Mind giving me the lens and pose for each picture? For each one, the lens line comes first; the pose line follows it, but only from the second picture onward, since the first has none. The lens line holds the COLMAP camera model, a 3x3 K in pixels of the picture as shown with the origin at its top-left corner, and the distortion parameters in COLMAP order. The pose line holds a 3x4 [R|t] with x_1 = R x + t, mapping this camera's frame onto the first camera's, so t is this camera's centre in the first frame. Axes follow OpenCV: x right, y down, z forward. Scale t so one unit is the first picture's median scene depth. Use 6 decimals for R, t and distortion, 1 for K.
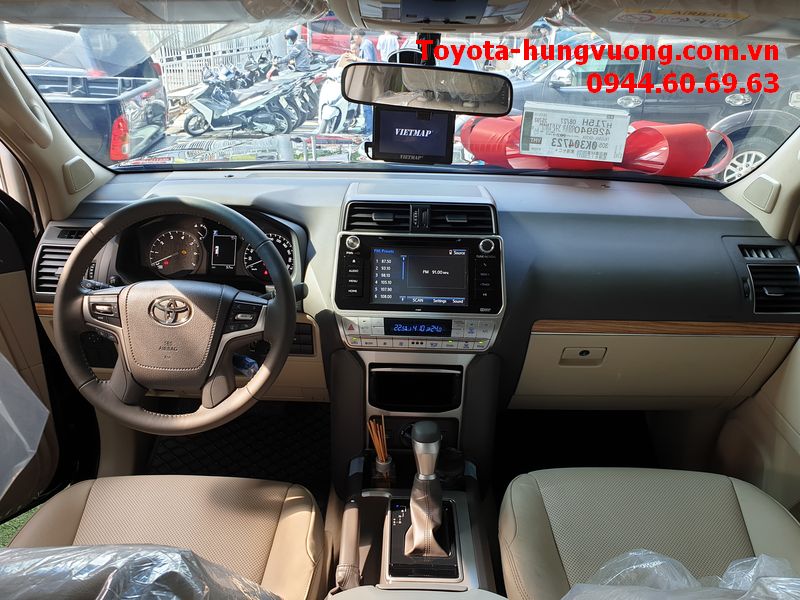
lens RADIAL K [[654.7, 0, 410.6], [0, 654.7, 299.2], [0, 0, 1]] dist [0.010820, 0.005048]
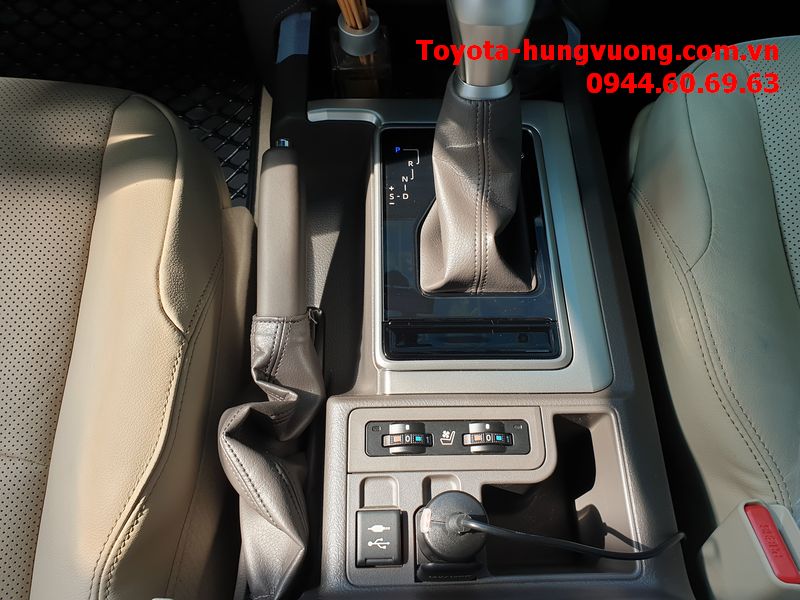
lens RADIAL K [[654.7, 0, 410.6], [0, 654.7, 299.2], [0, 0, 1]] dist [0.010820, 0.005048]
pose [[0.999835, -0.016709, 0.007184, -0.017191], [0.008138, 0.764213, 0.644913, 0.132635], [-0.016266, -0.644748, 0.764222, 0.660272]]
